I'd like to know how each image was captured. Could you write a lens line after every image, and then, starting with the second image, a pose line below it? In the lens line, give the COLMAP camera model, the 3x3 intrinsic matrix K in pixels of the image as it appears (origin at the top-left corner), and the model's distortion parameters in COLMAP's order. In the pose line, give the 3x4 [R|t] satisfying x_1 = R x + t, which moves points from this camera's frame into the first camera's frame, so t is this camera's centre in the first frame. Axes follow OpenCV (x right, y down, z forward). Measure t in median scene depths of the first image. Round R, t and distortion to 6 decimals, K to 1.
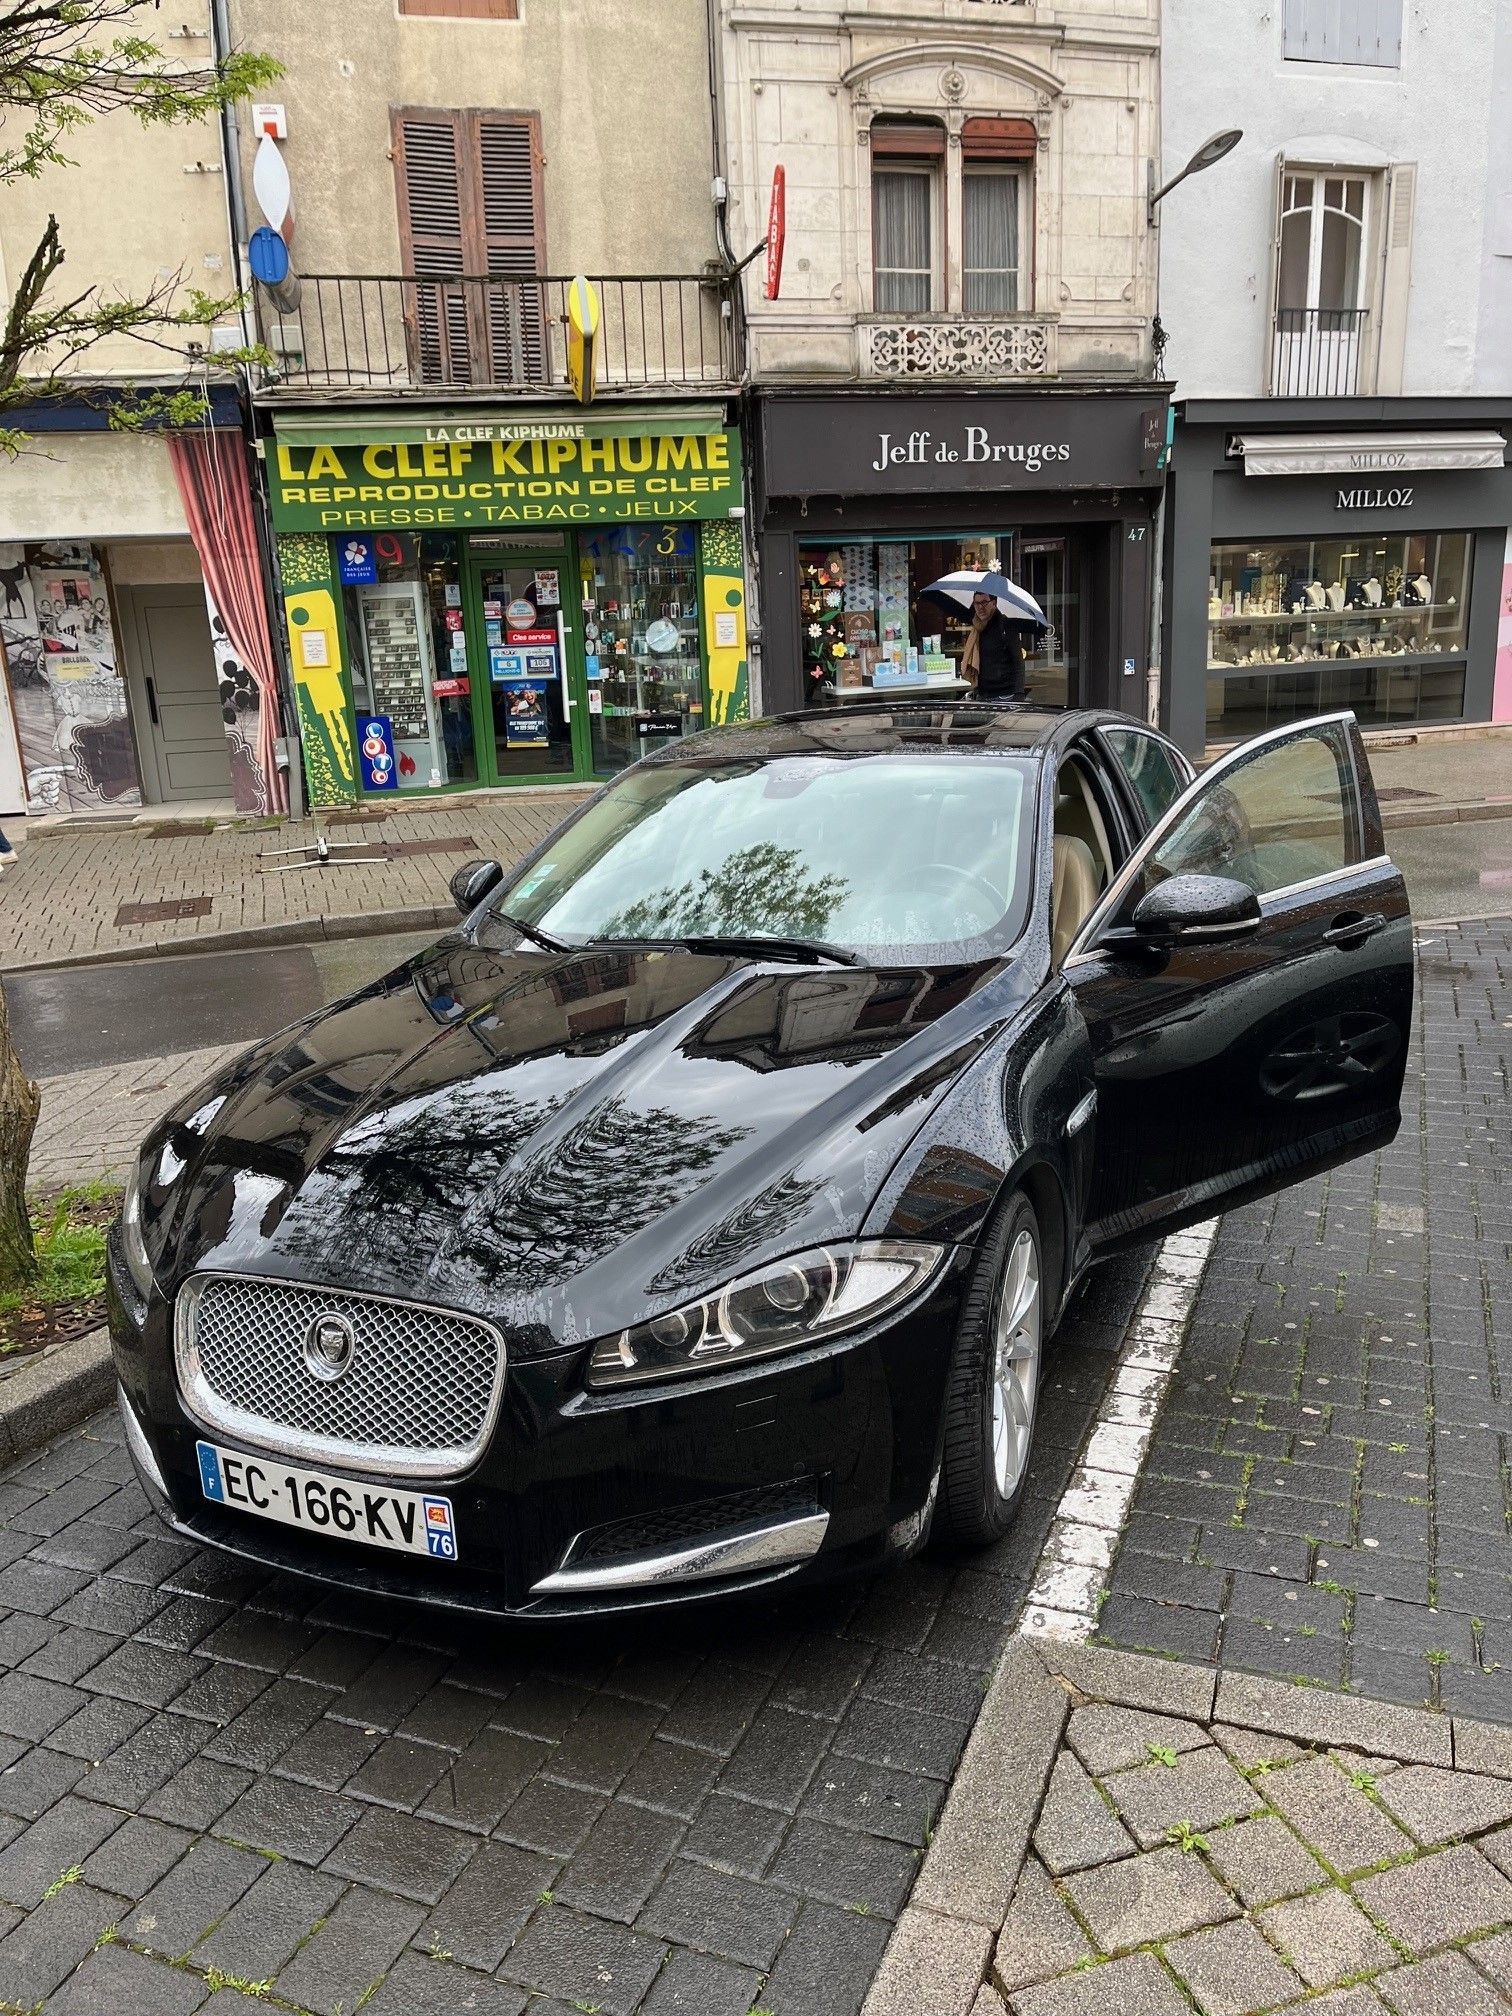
lens RADIAL K [[1478.0, 0, 778.6], [0, 1478.0, 1008.4], [0, 0, 1]] dist [0.042152, -0.069606]
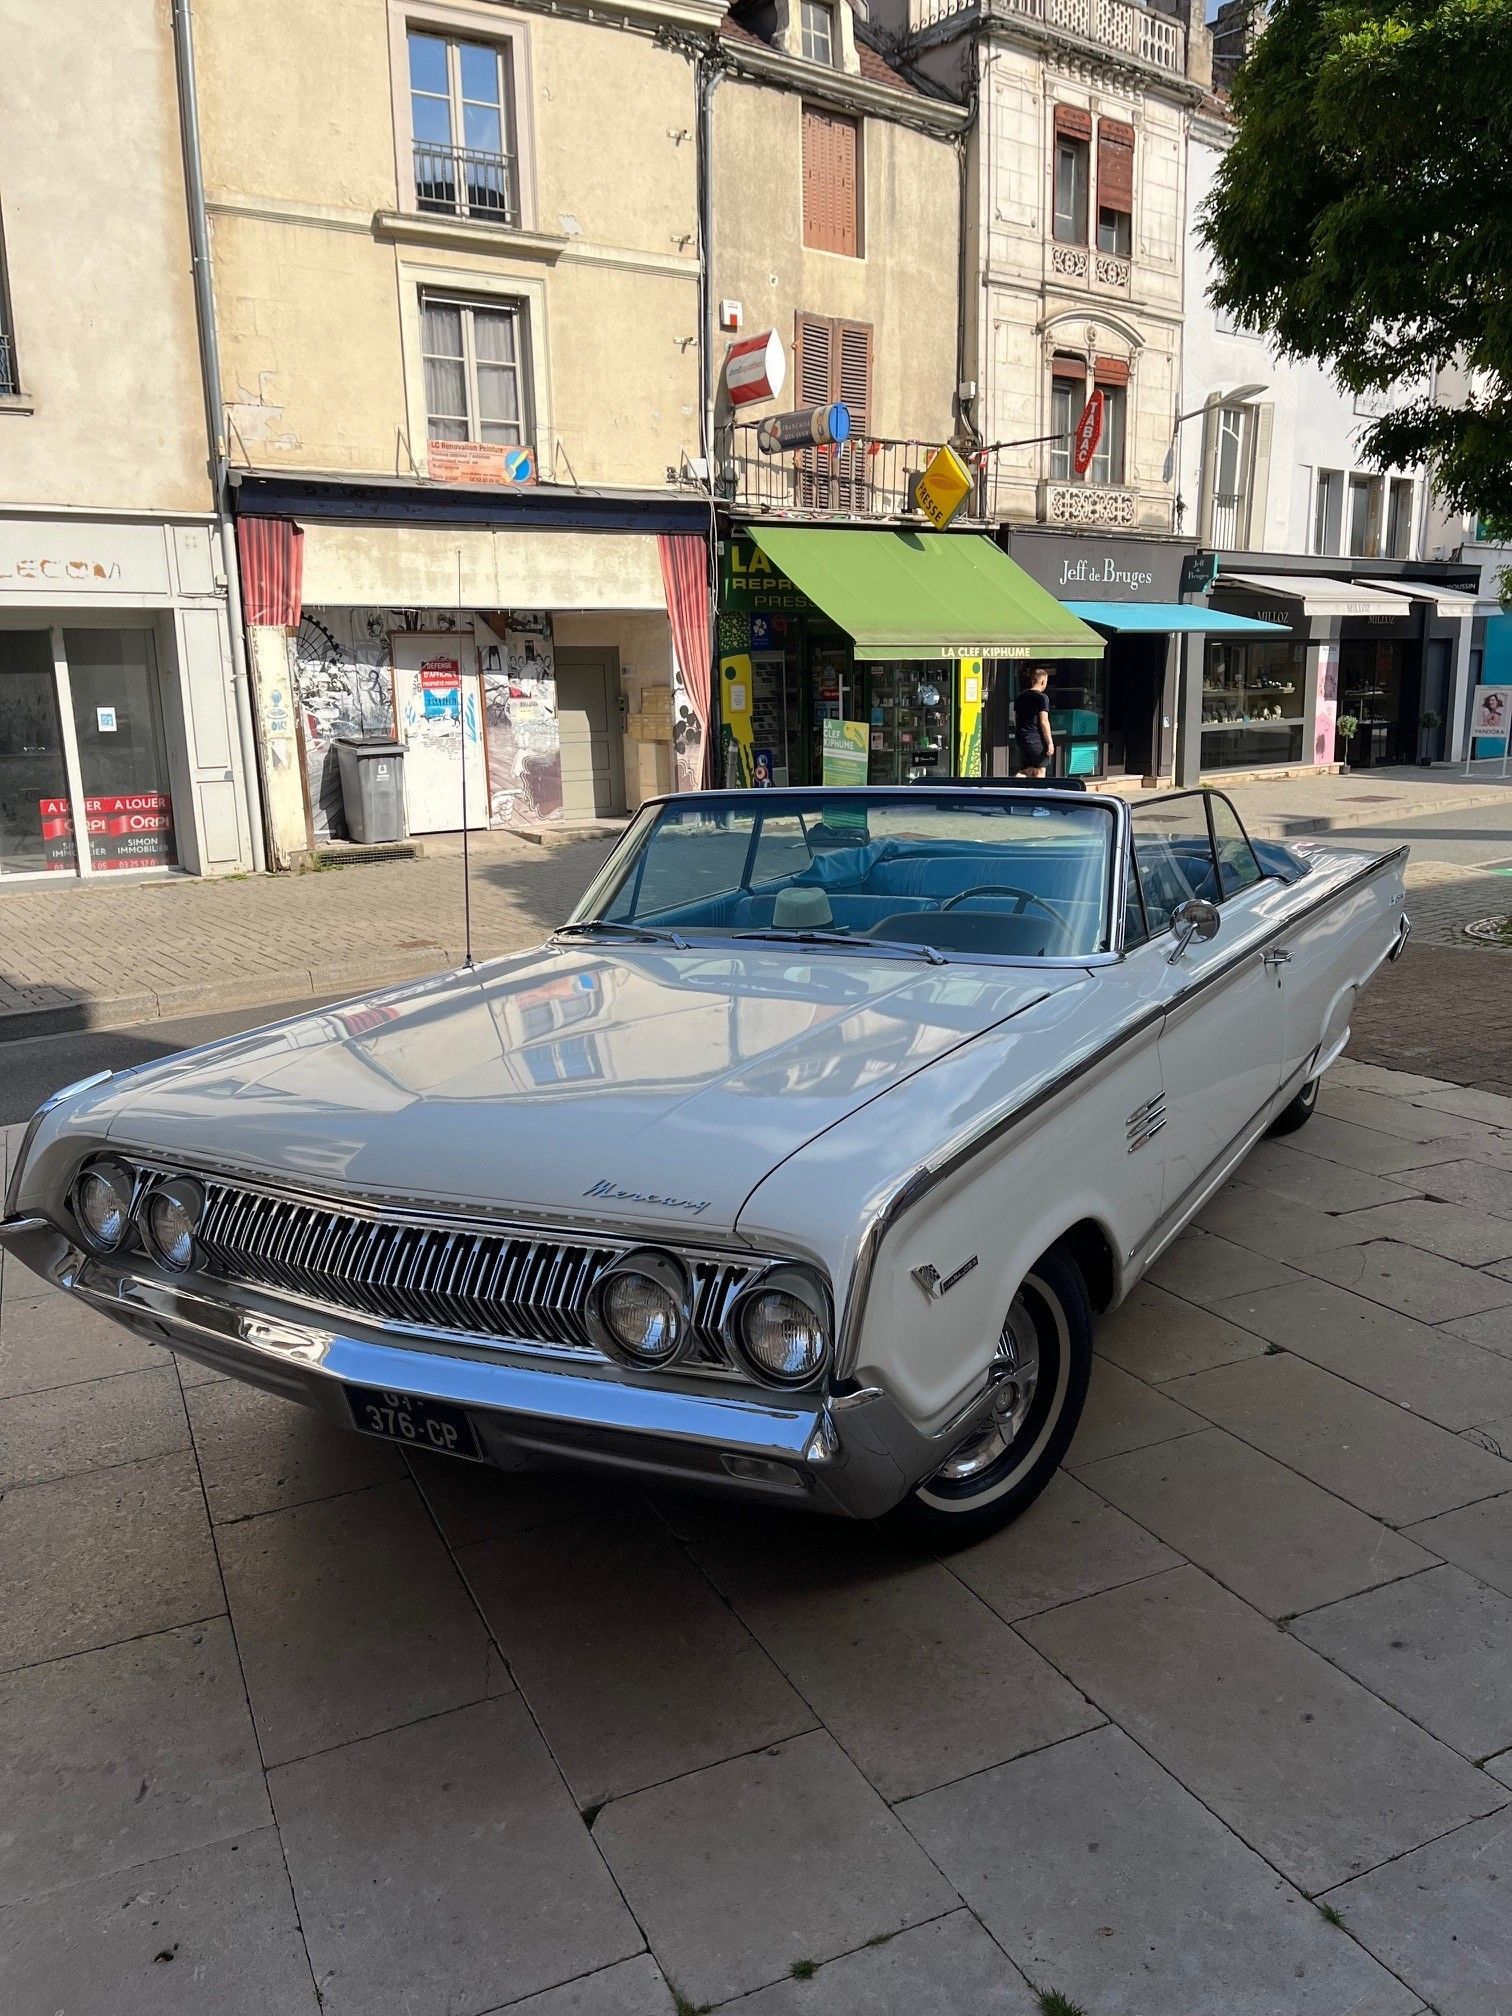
lens RADIAL K [[1466.7, 0, 756.0], [0, 1466.7, 1008.0], [0, 0, 1]] dist [0.031323, -0.025293]
pose [[0.920901, -0.062965, 0.384677, -0.812899], [0.087743, 0.995025, -0.047185, 0.096541], [-0.379792, 0.077206, 0.921845, -0.193798]]
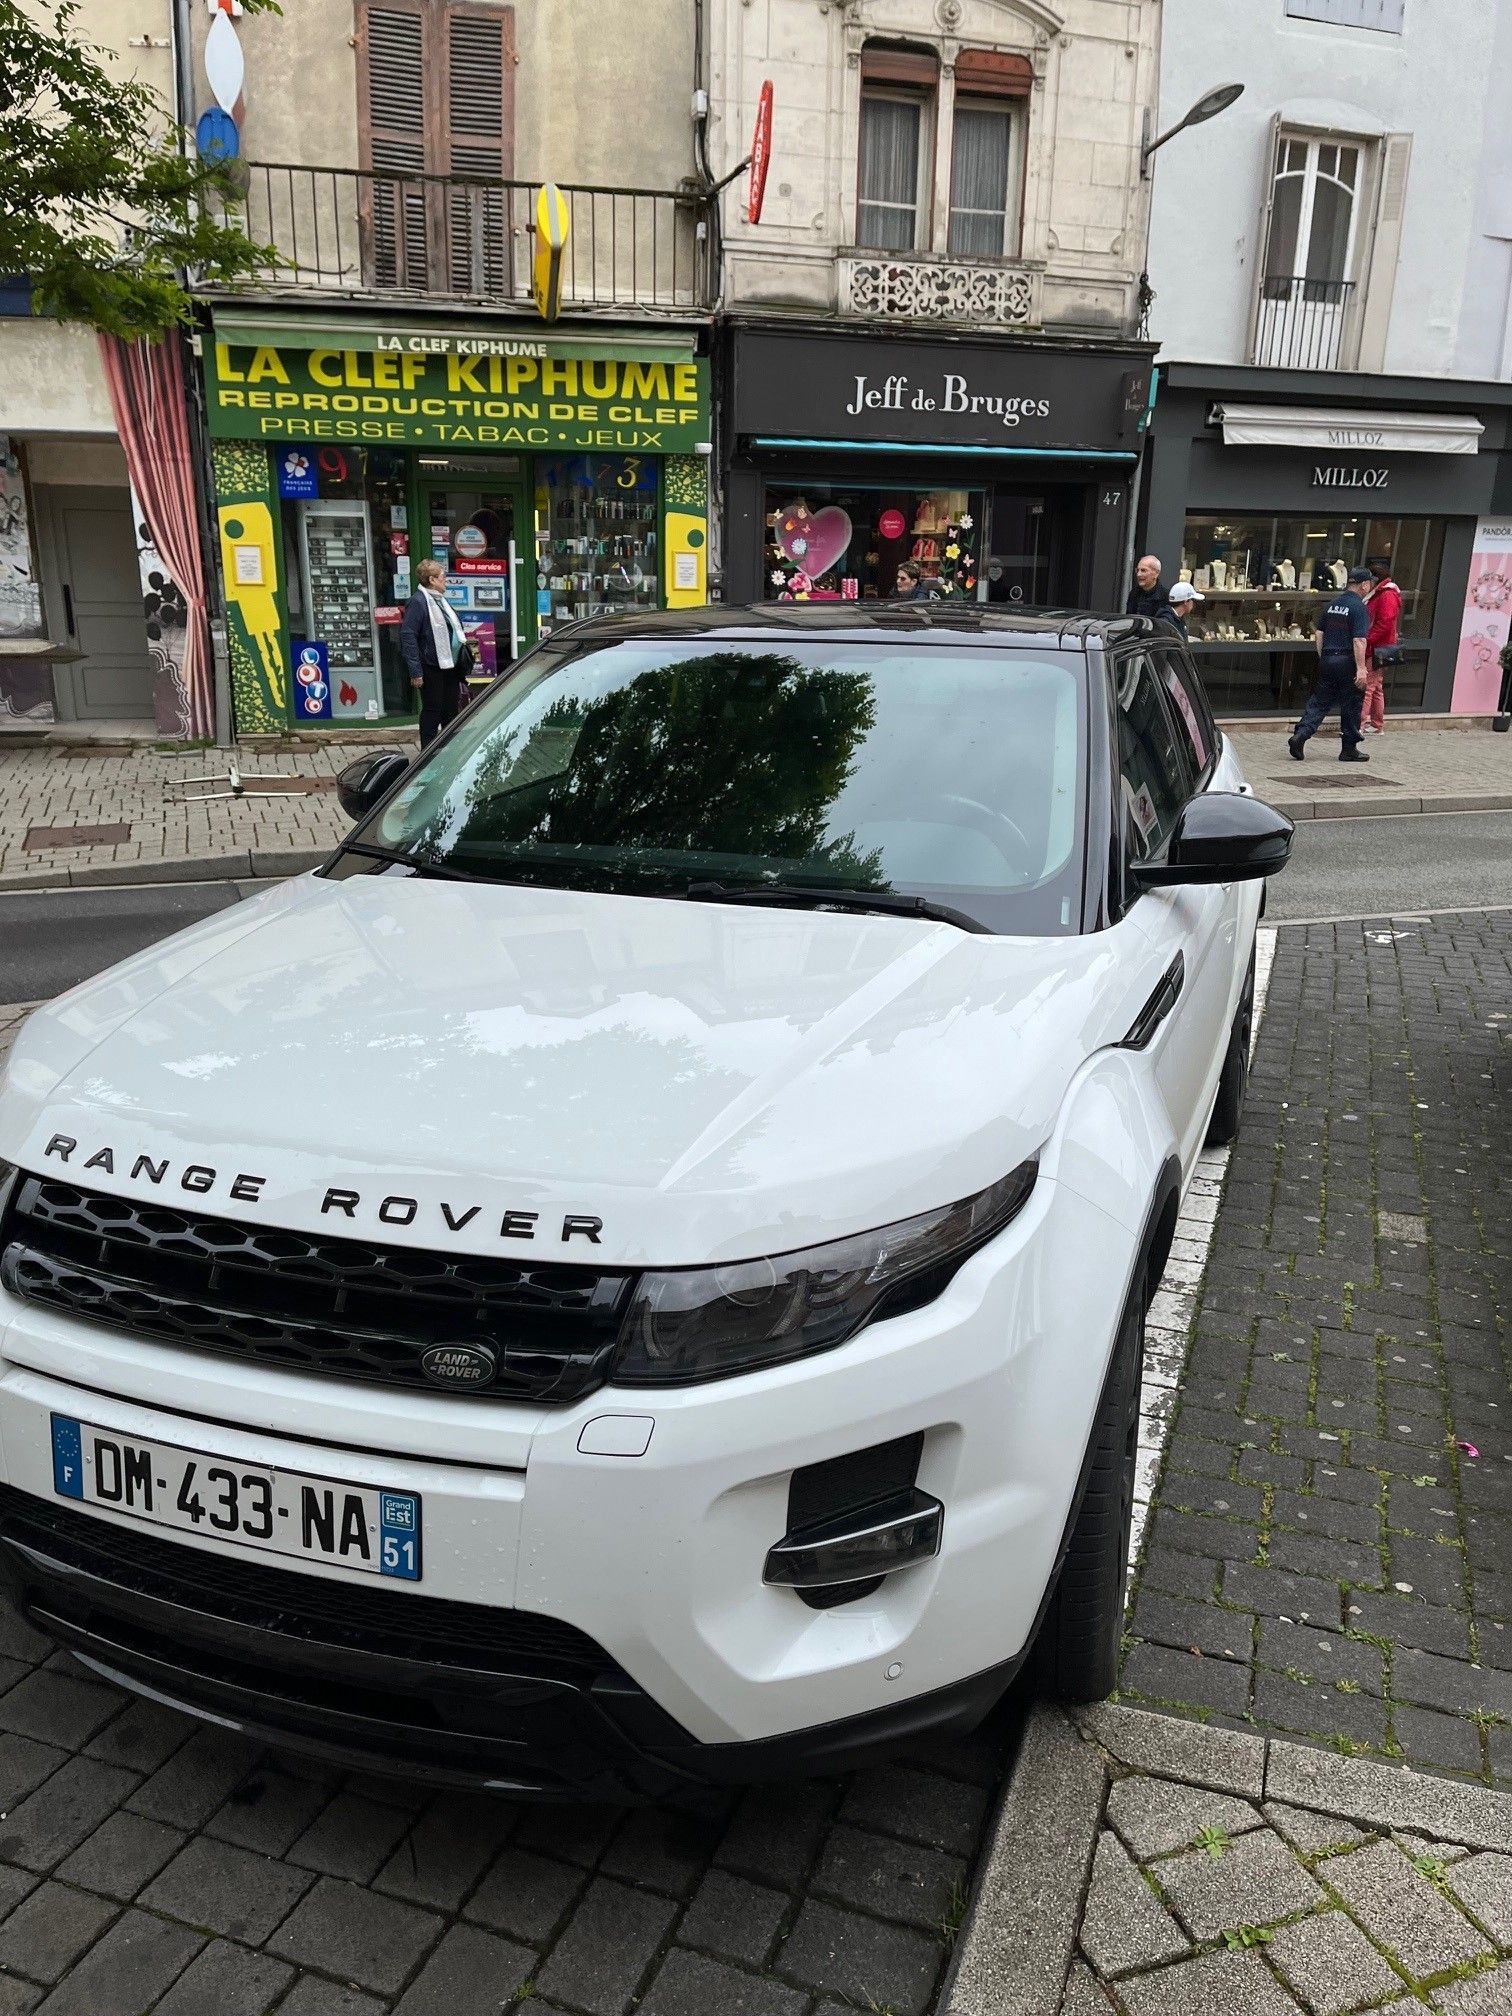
lens RADIAL K [[1492.7, 0, 793.3], [0, 1492.7, 1015.4], [0, 0, 1]] dist [0.065338, -0.106208]
pose [[0.997331, 0.043705, 0.058489, -0.011147], [-0.045588, 0.998471, 0.031257, -0.002428], [-0.057034, -0.033840, 0.997799, 0.017468]]
